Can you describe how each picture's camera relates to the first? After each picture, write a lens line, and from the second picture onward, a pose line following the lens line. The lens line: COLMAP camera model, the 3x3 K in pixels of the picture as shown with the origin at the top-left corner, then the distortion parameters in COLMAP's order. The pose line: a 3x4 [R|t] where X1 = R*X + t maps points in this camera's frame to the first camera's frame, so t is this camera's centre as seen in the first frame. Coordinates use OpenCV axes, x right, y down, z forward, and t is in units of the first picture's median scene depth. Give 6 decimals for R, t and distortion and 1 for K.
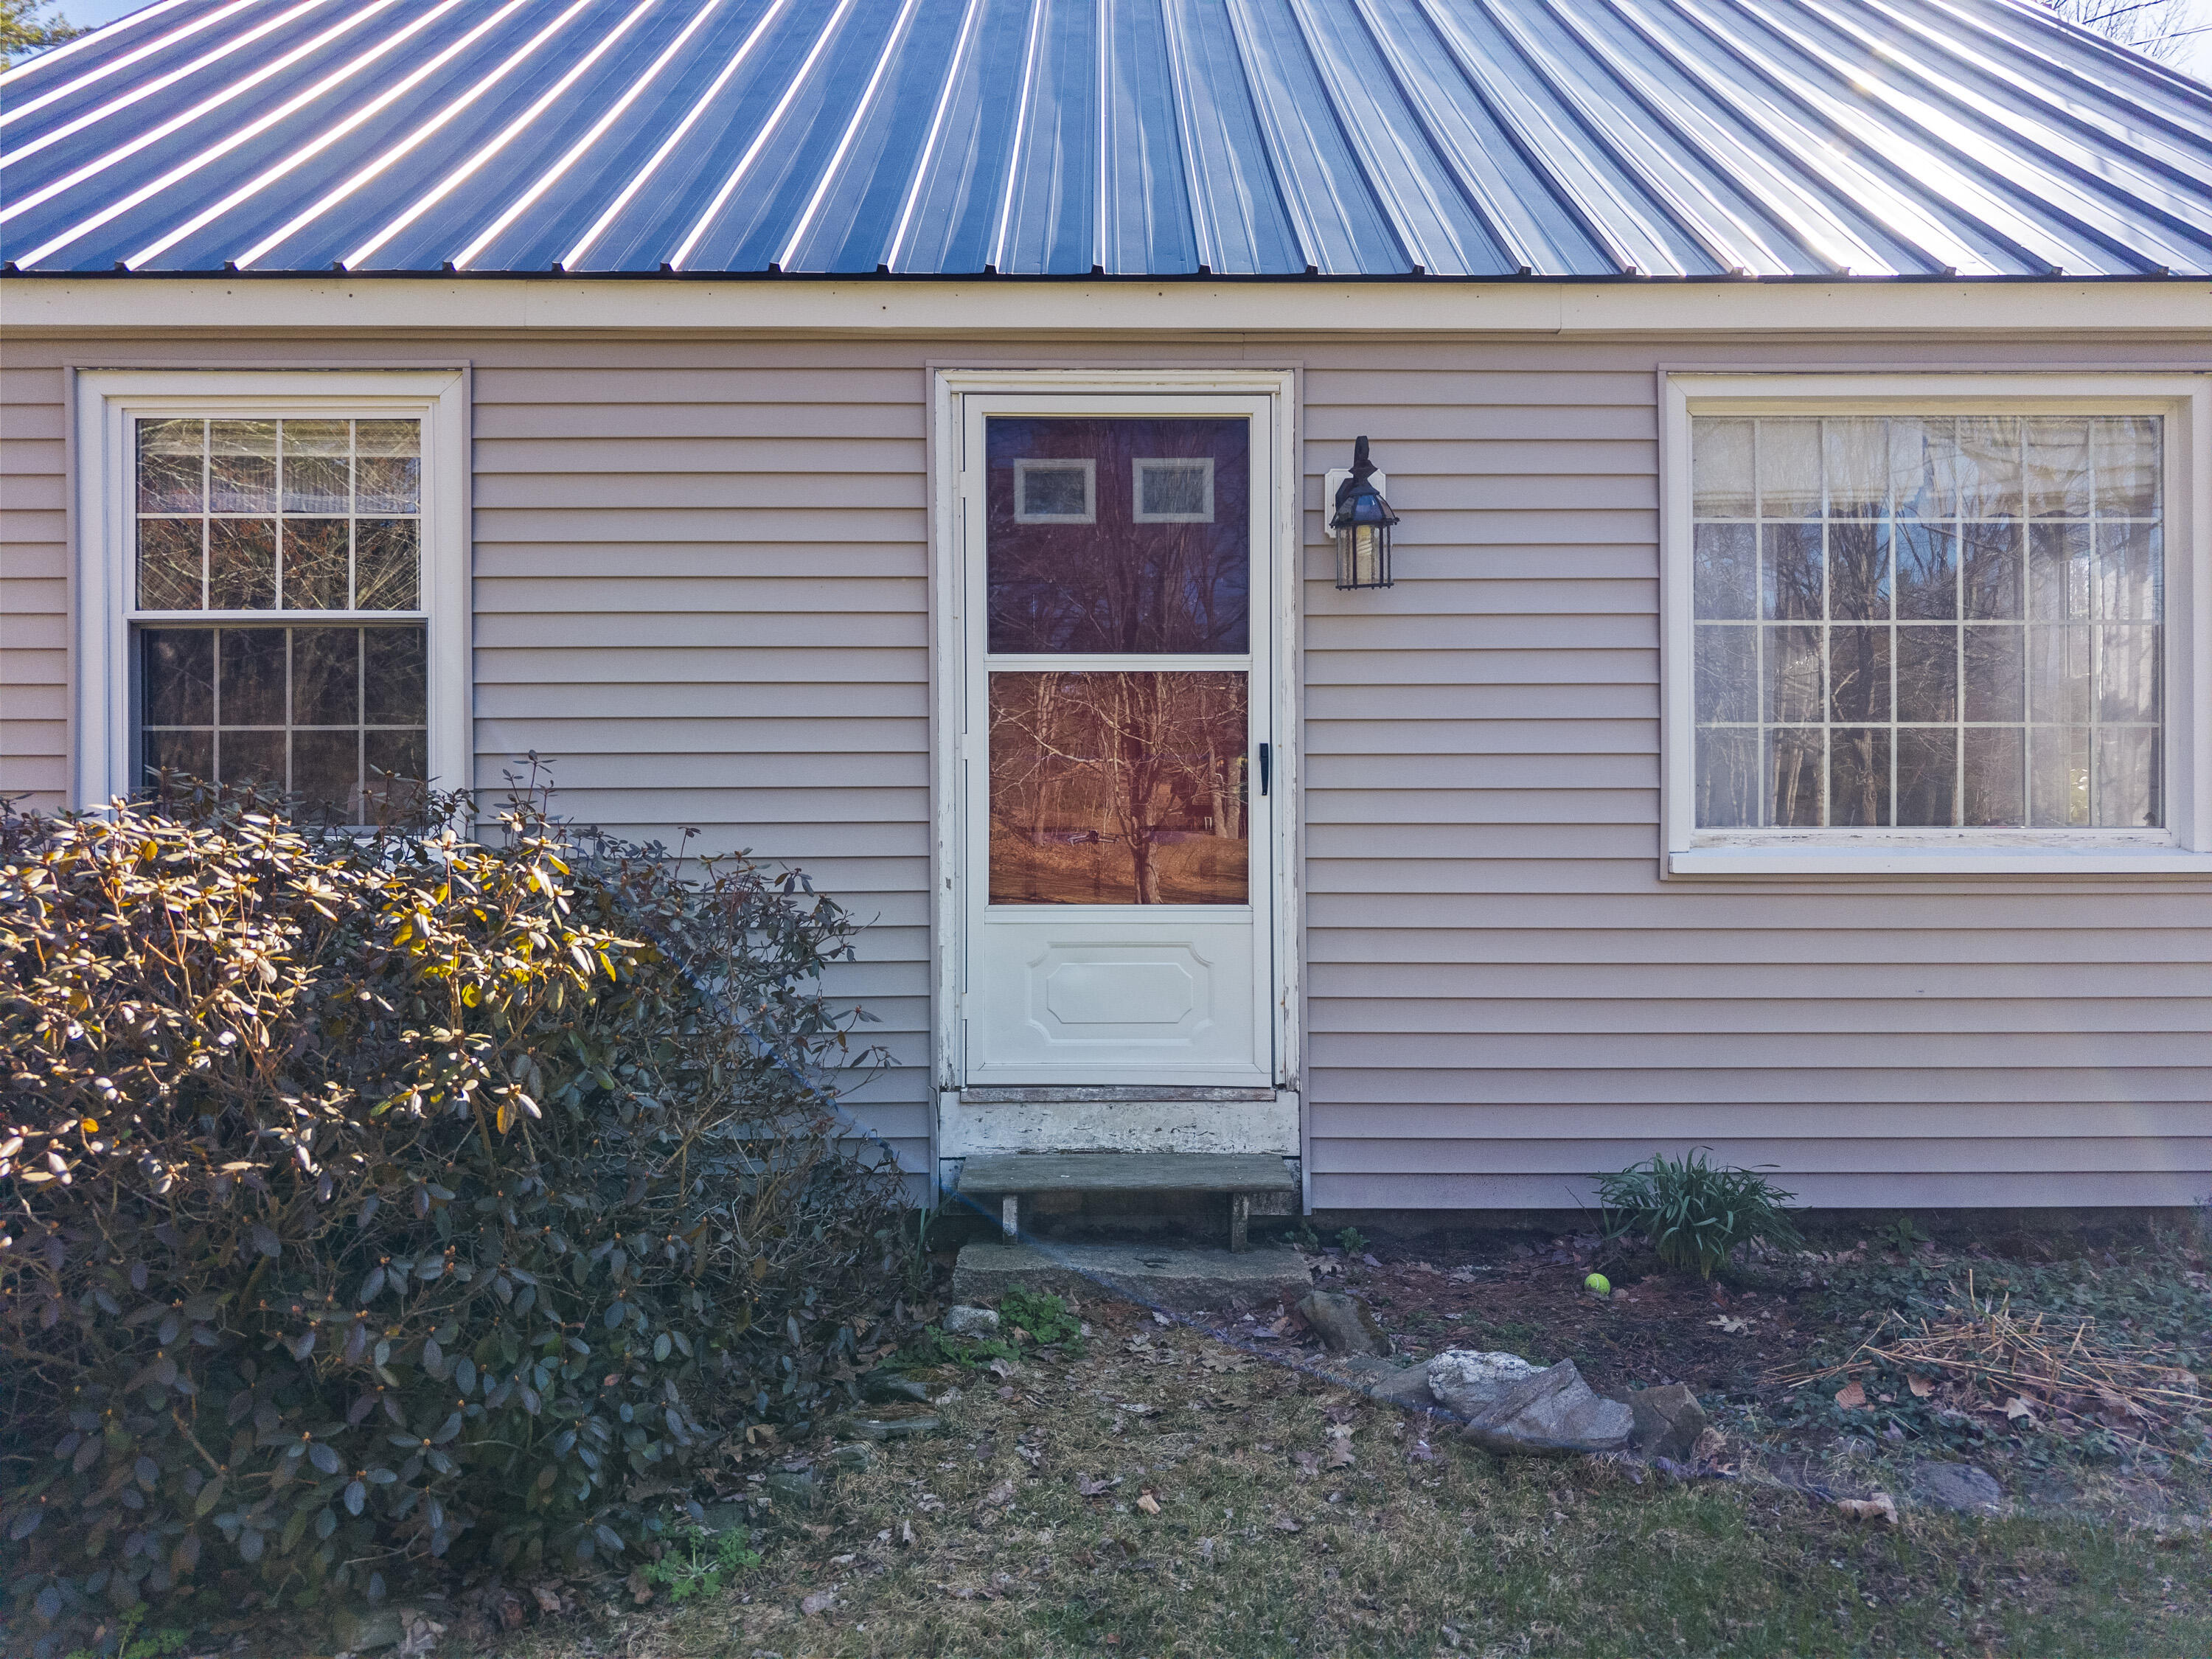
lens RADIAL K [[1537.6, 0, 1107.7], [0, 1537.6, 820.1], [0, 0, 1]] dist [0.005328, 0.003409]
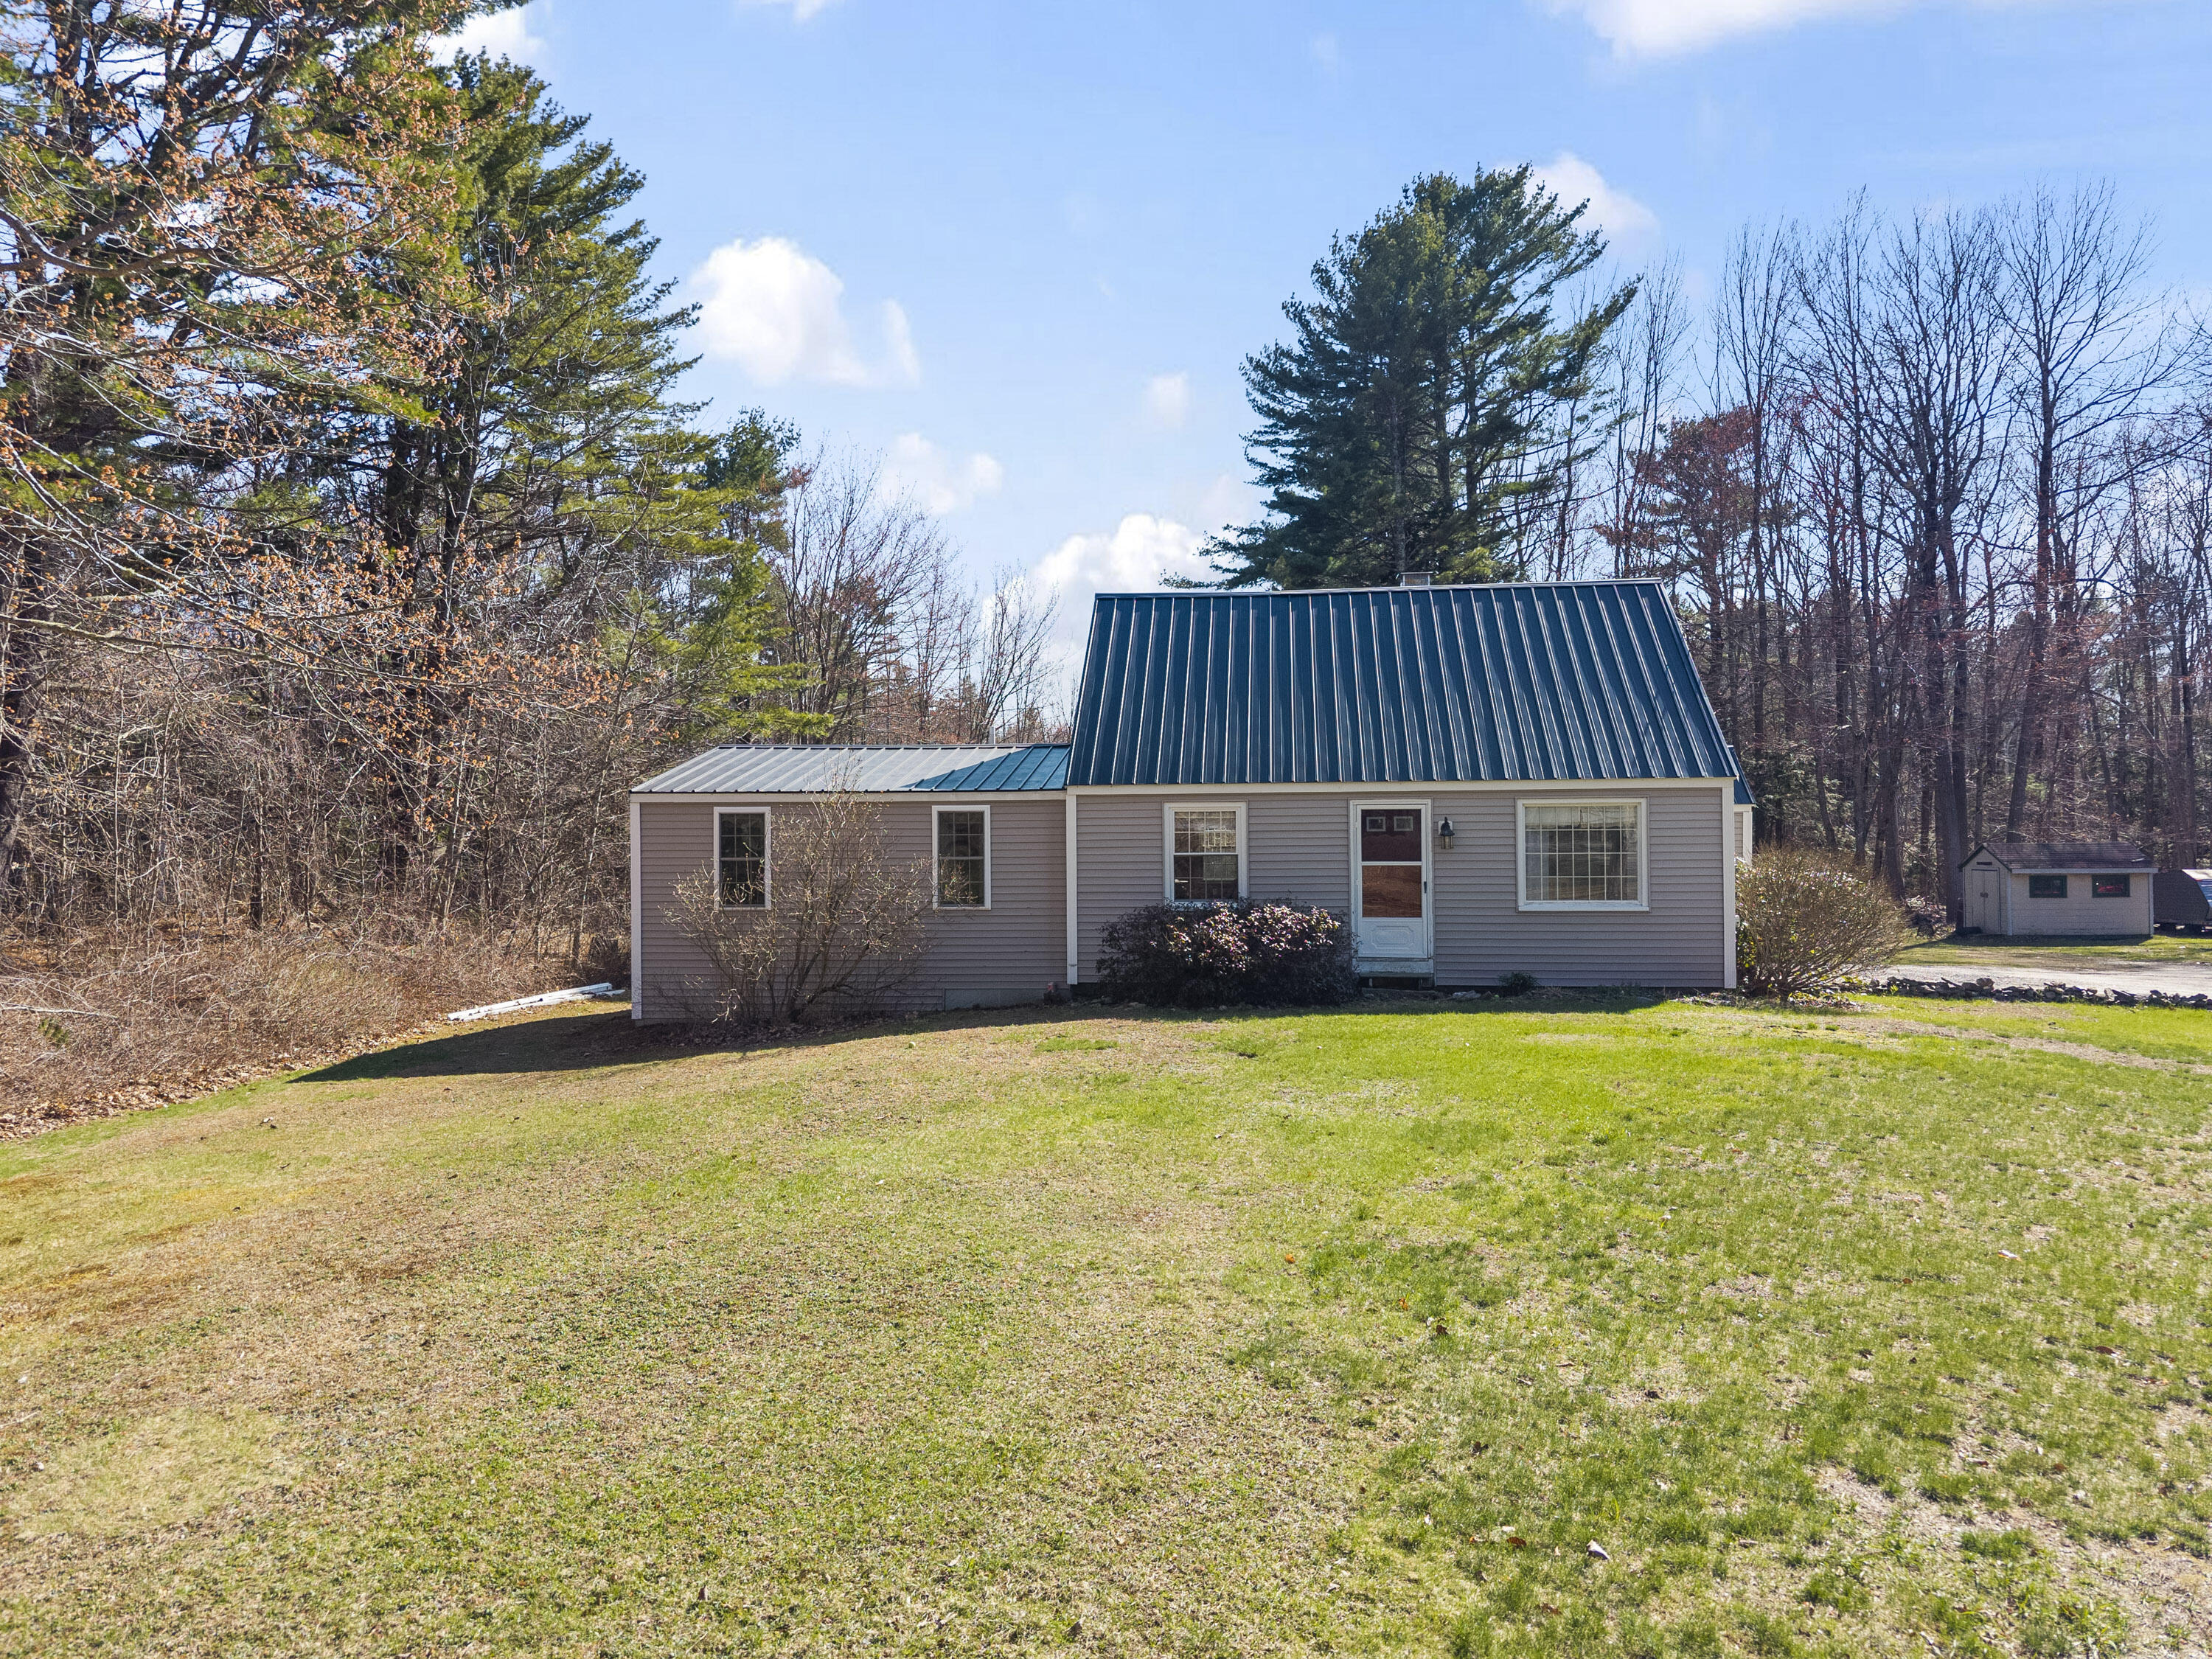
lens RADIAL K [[1497.7, 0, 1106.0], [0, 1497.7, 829.5], [0, 0, 1]] dist [0.001962, -0.001414]
pose [[0.993093, -0.003867, -0.117262, -0.308909], [0.005282, 0.999917, 0.011757, -0.259133], [0.117207, -0.012295, 0.993031, -3.451120]]
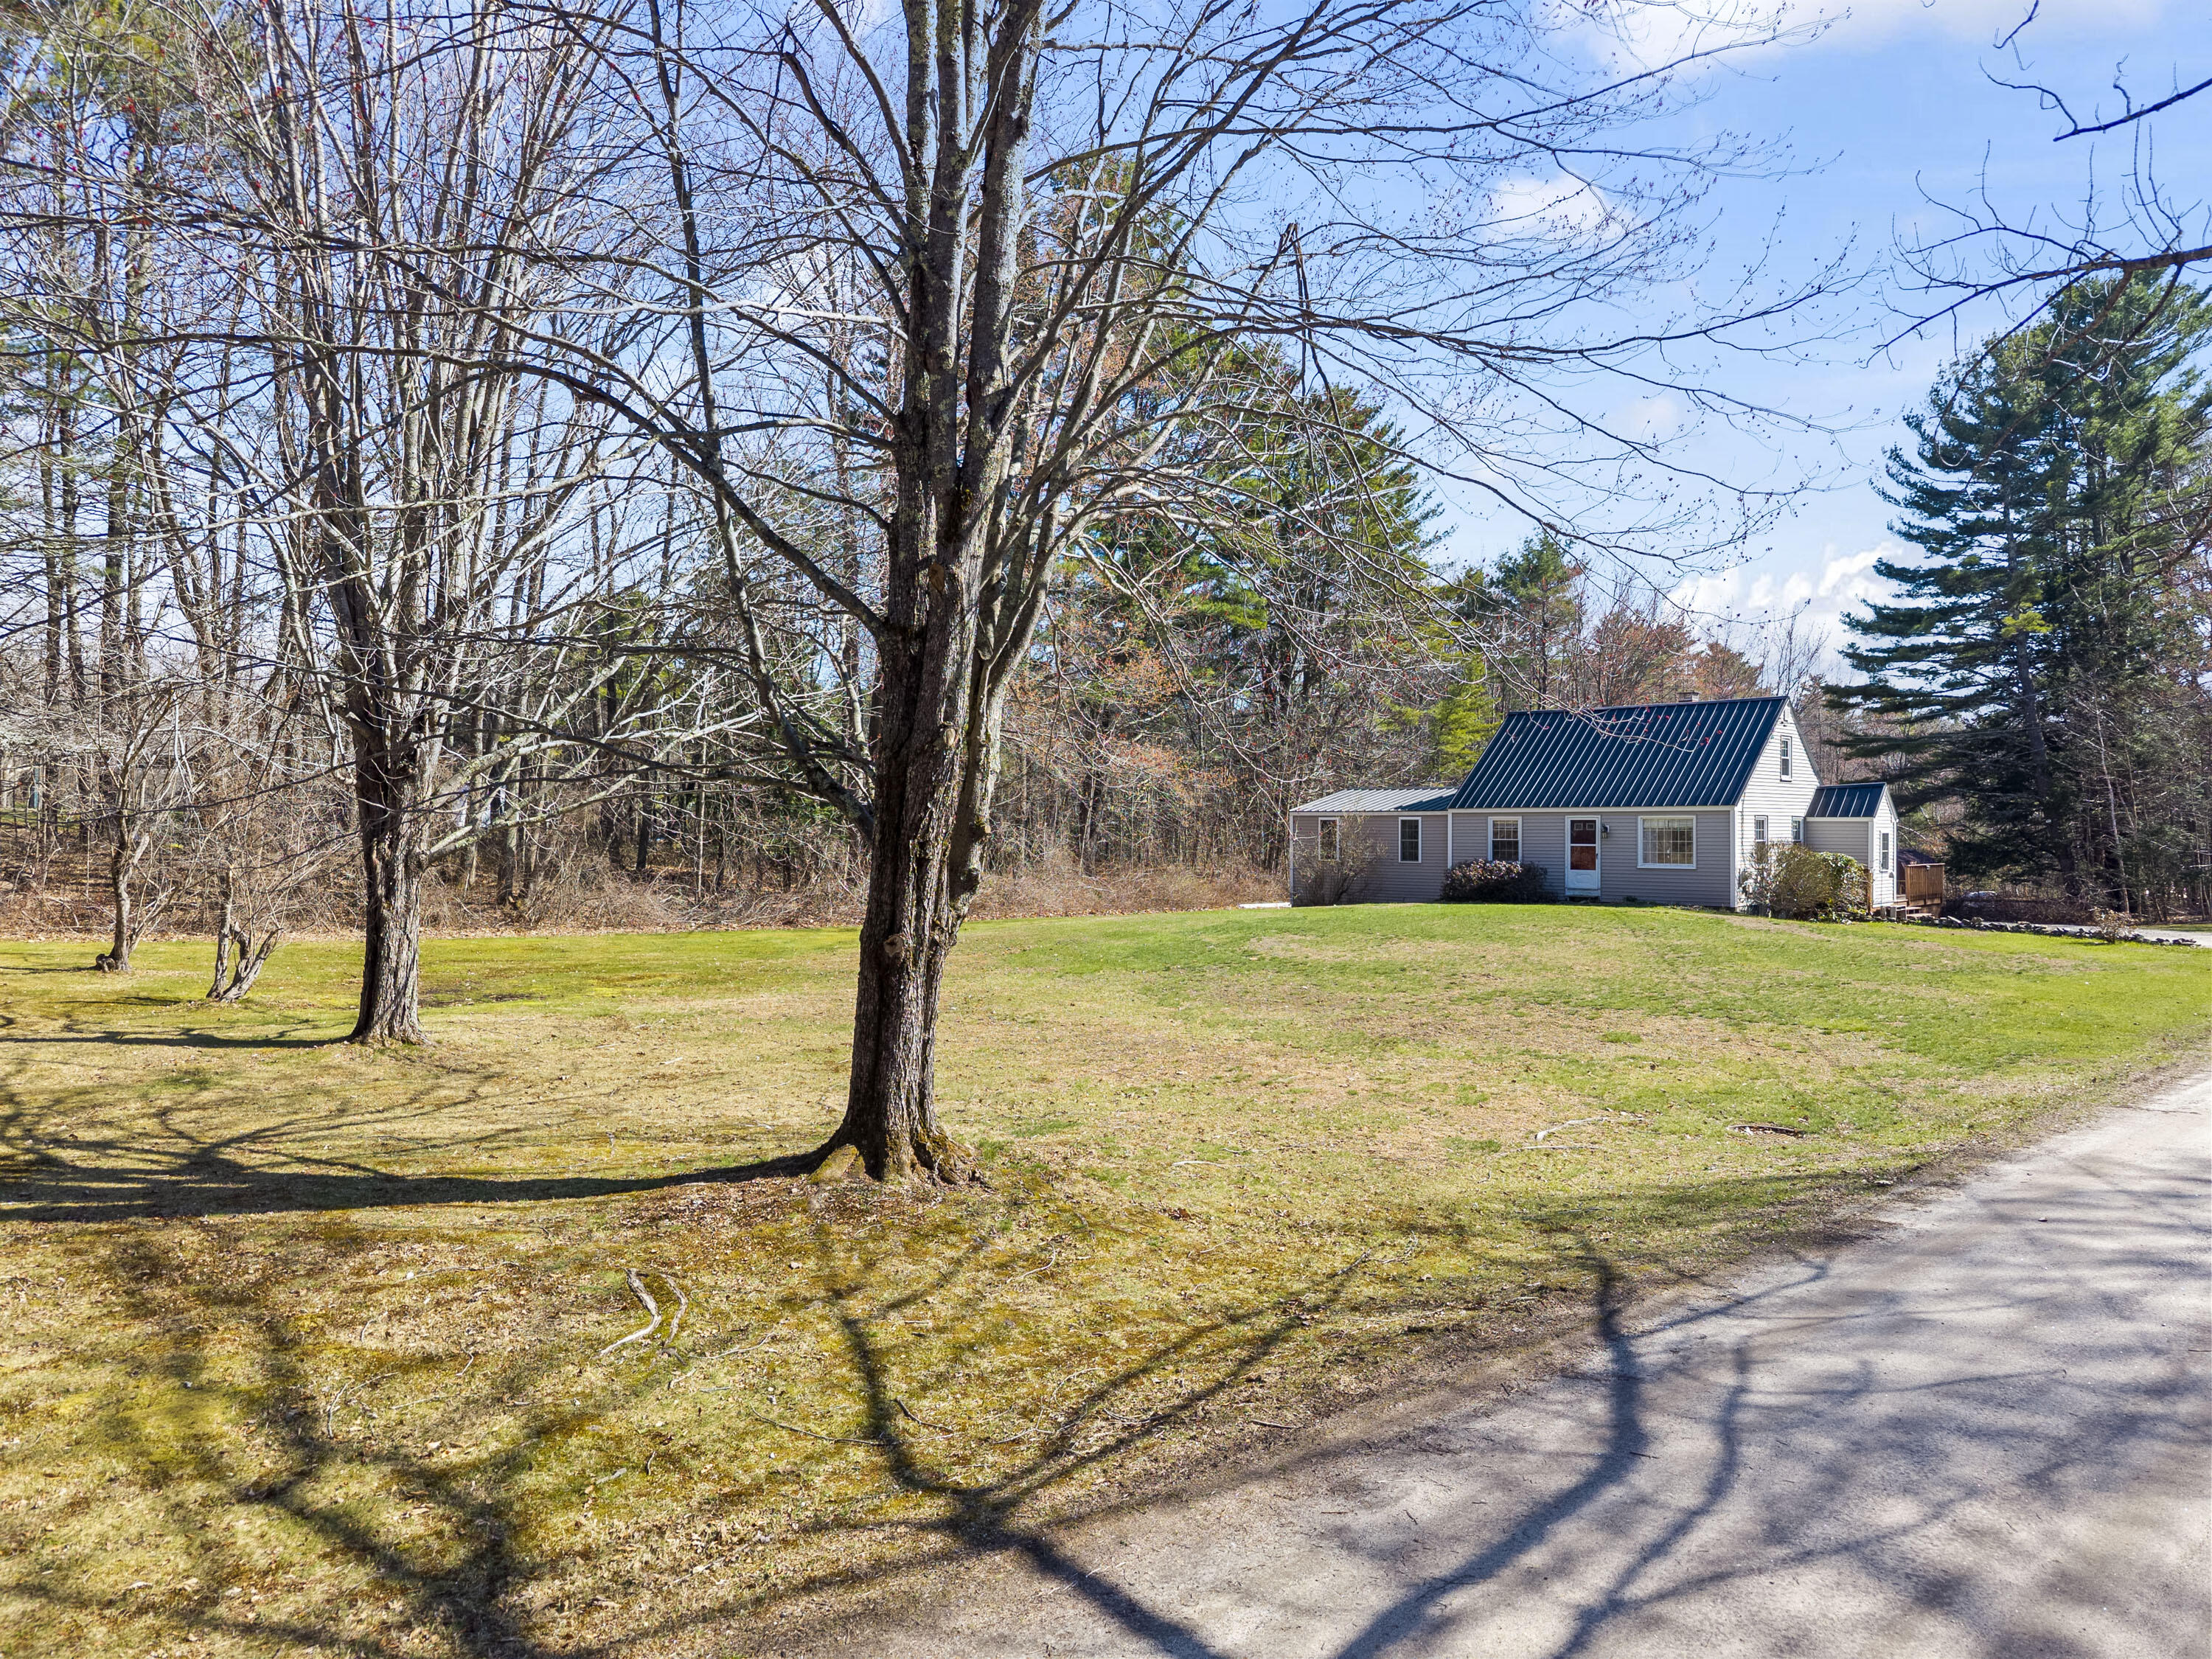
lens RADIAL K [[1497.7, 0, 1106.0], [0, 1497.7, 829.5], [0, 0, 1]] dist [0.001962, -0.001414]
pose [[0.712882, 0.006264, -0.701256, 4.510720], [0.003331, 0.999919, 0.012318, -0.330622], [0.701276, -0.011118, 0.712803, -7.885998]]
